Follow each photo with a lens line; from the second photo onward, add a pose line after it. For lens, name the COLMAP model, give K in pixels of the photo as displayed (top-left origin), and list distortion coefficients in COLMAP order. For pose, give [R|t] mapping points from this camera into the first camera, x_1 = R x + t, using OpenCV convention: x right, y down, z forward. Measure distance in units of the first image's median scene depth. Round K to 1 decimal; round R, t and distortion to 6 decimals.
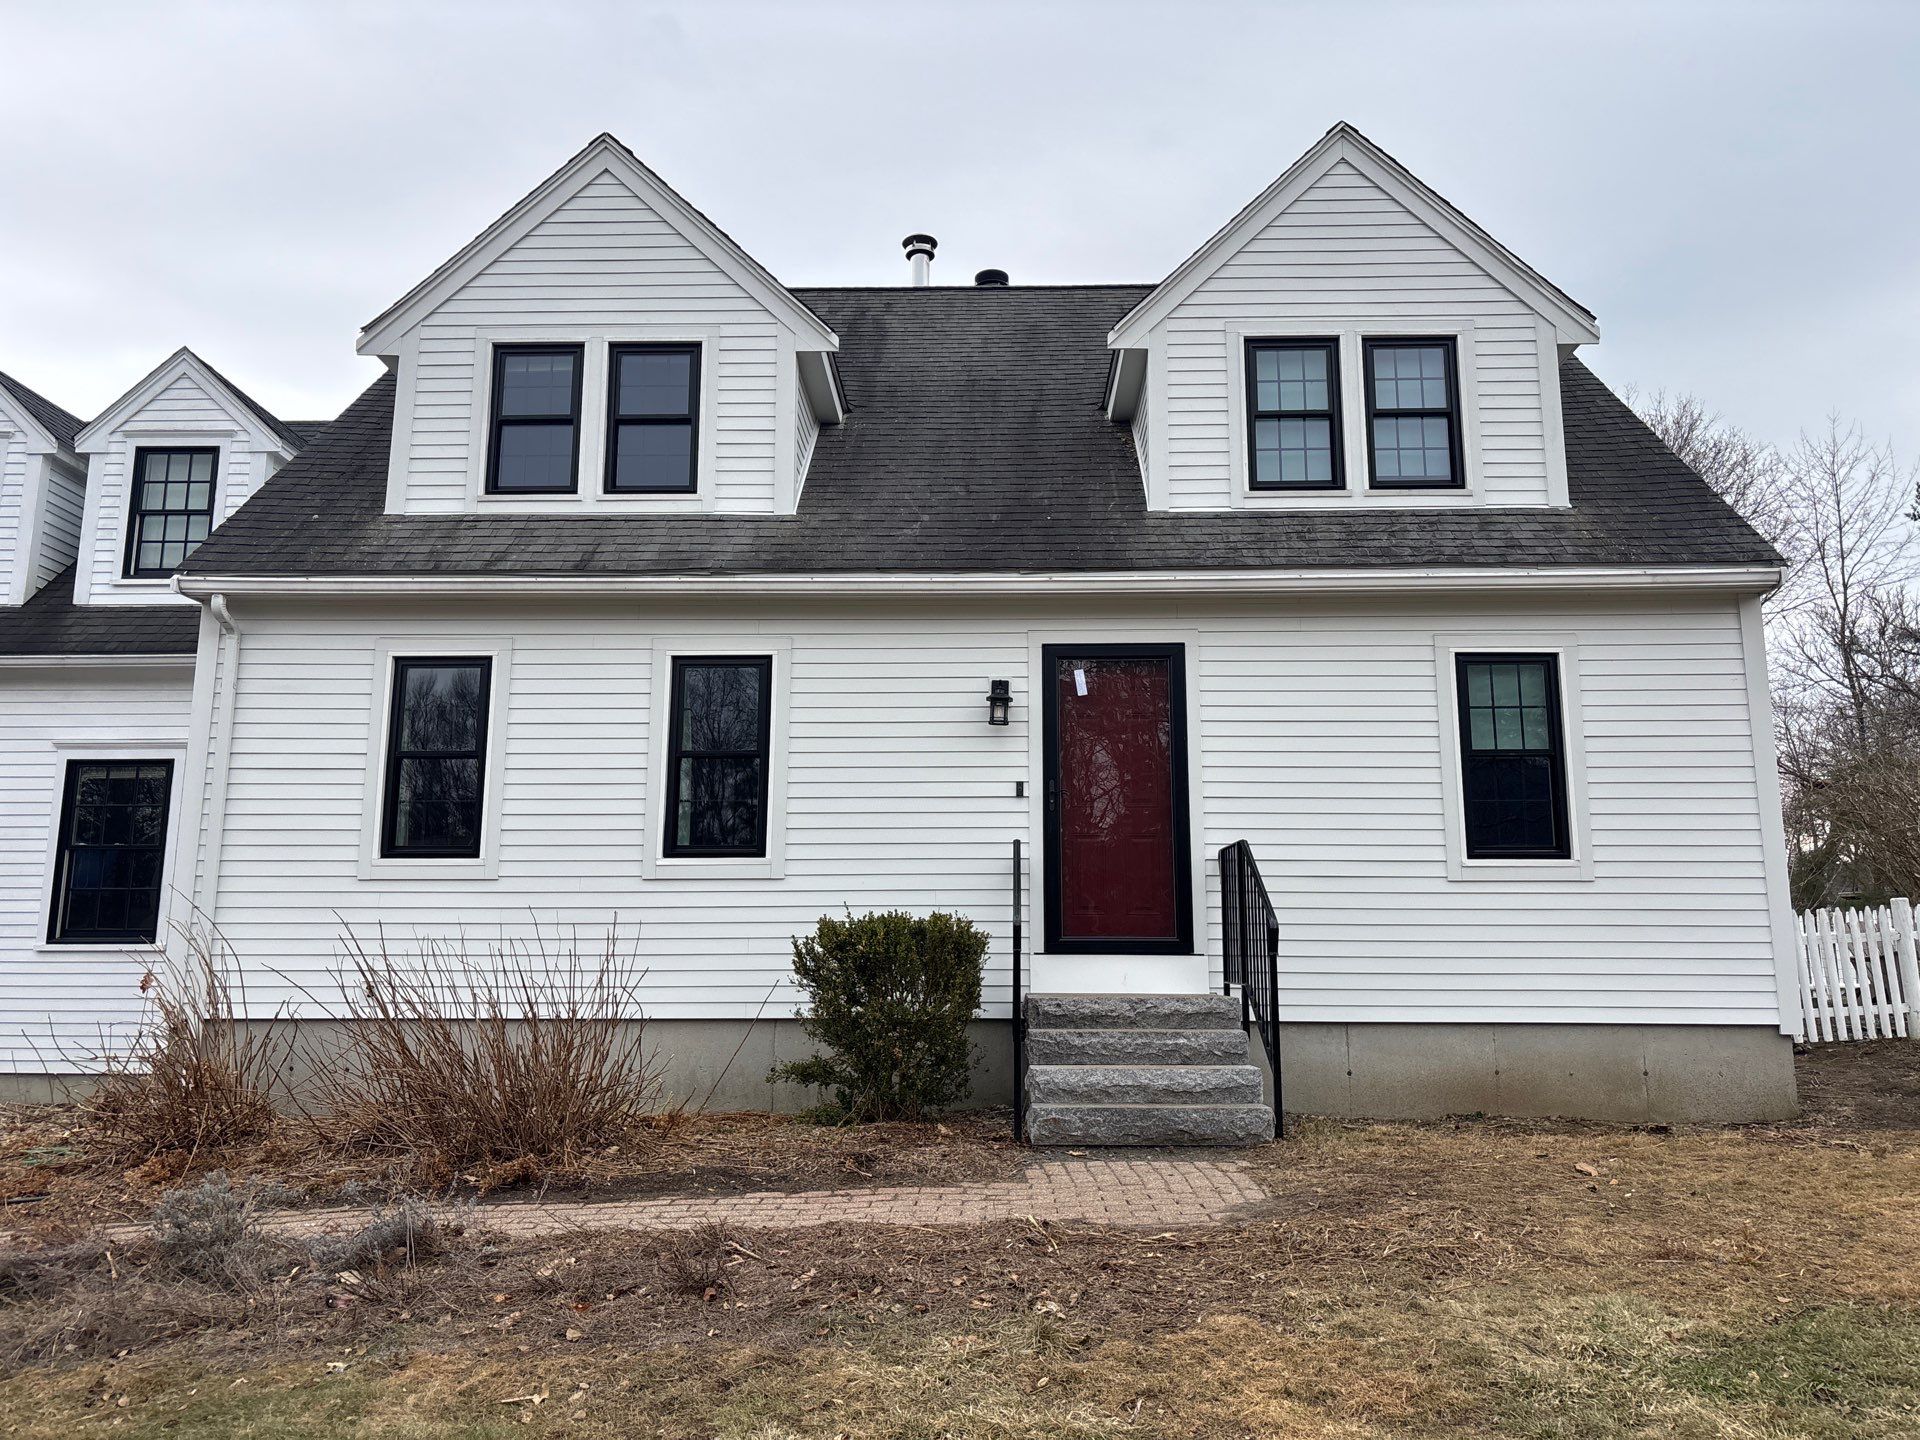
lens RADIAL K [[1336.2, 0, 962.1], [0, 1336.2, 703.0], [0, 0, 1]] dist [0.009021, -0.007725]
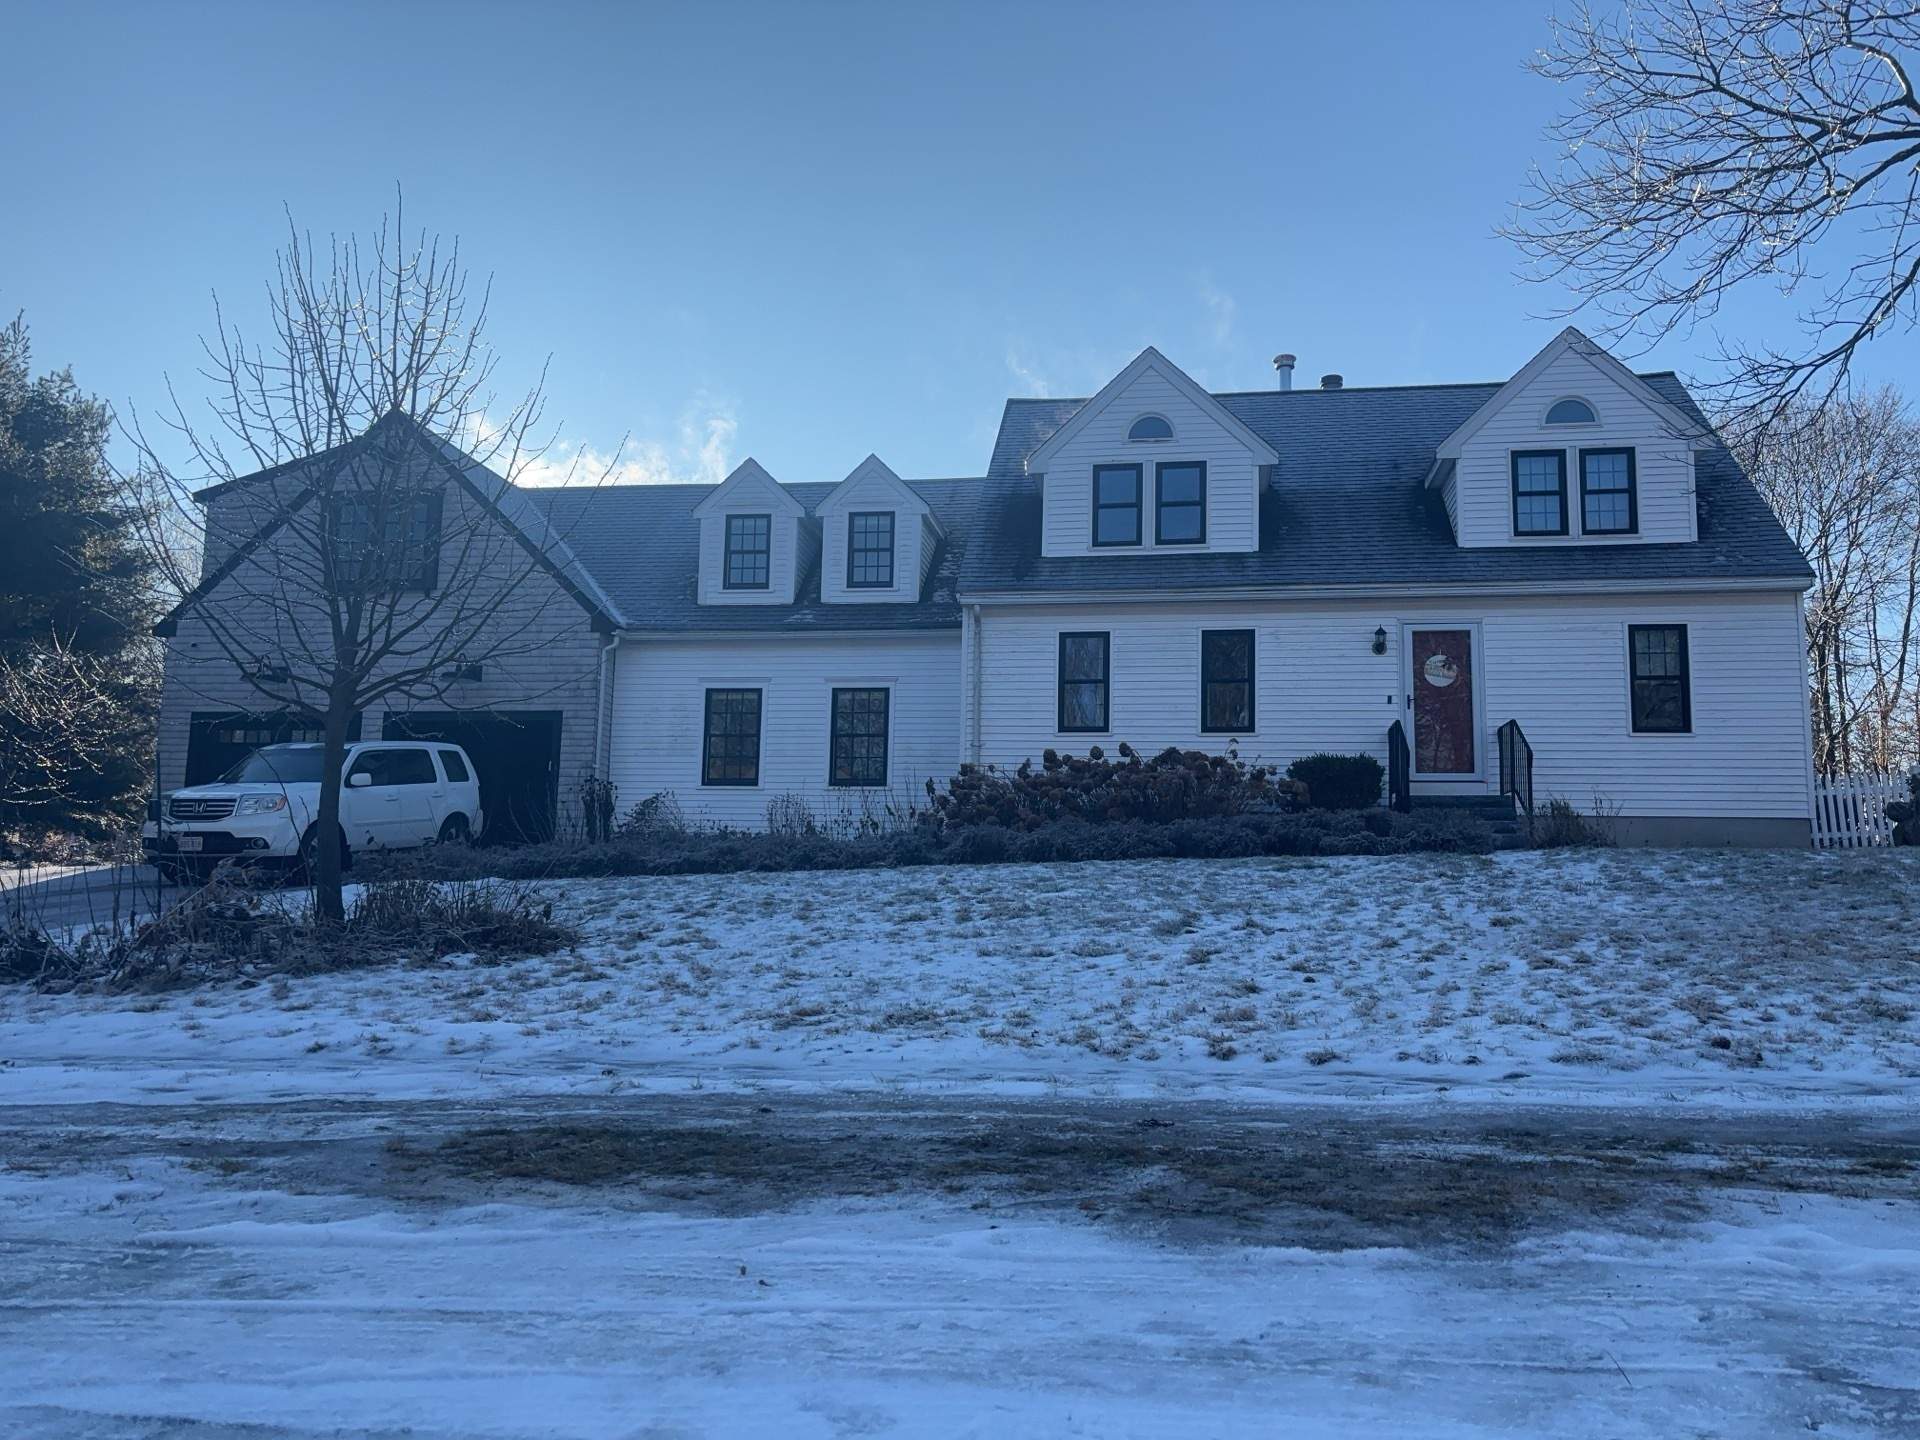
lens RADIAL K [[1336.2, 0, 963.5], [0, 1336.2, 709.7], [0, 0, 1]] dist [0.009021, -0.007725]
pose [[0.989077, -0.000521, -0.147399, -0.264260], [0.005817, 0.999353, 0.035498, 0.010408], [0.147285, -0.035967, 0.988440, -0.946456]]
